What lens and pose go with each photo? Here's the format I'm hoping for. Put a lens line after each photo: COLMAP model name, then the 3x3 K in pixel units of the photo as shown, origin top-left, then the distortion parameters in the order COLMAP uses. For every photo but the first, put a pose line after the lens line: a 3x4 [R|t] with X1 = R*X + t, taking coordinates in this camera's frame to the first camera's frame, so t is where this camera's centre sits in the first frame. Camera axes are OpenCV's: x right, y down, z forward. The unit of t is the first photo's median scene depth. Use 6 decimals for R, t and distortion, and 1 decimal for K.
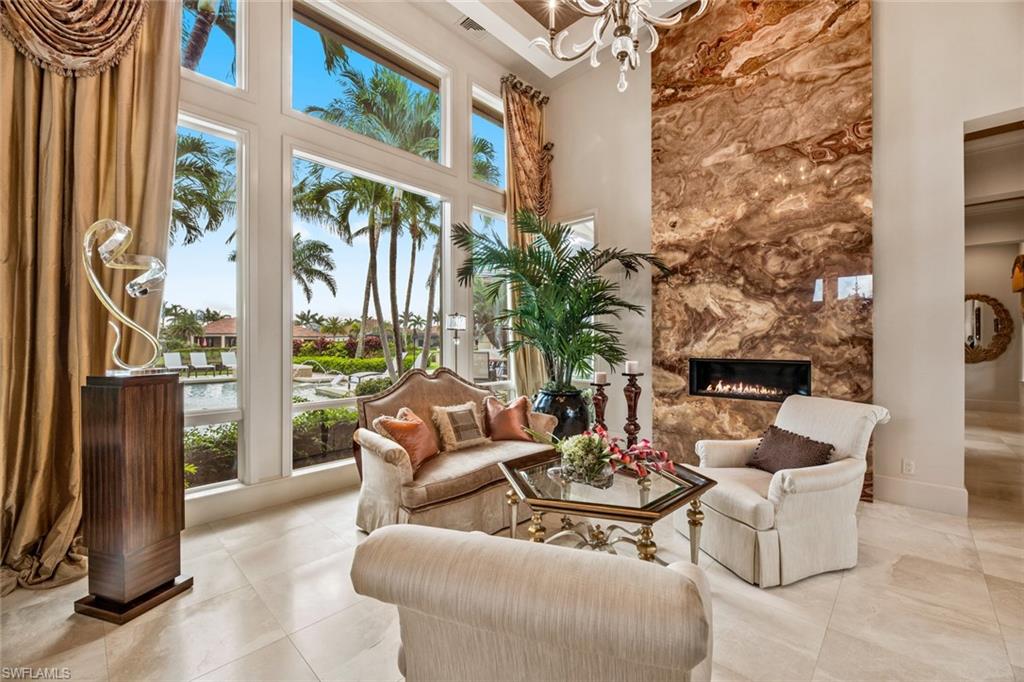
lens RADIAL K [[419.3, 0, 508.1], [0, 419.3, 341.5], [0, 0, 1]] dist [0.000622, -0.003363]
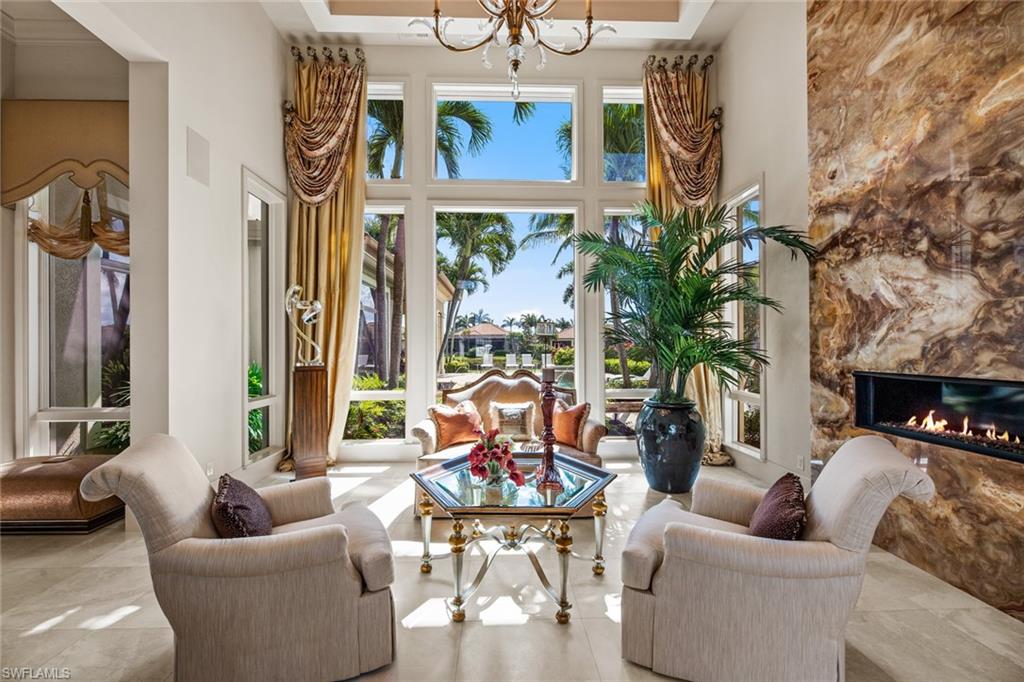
lens RADIAL K [[419.3, 0, 508.0], [0, 419.3, 345.3], [0, 0, 1]] dist [0.000622, -0.003363]
pose [[0.721881, -0.002735, -0.692012, 0.521610], [0.003371, 0.999994, -0.000436, -0.002614], [0.692009, -0.002018, 0.721886, 0.150522]]
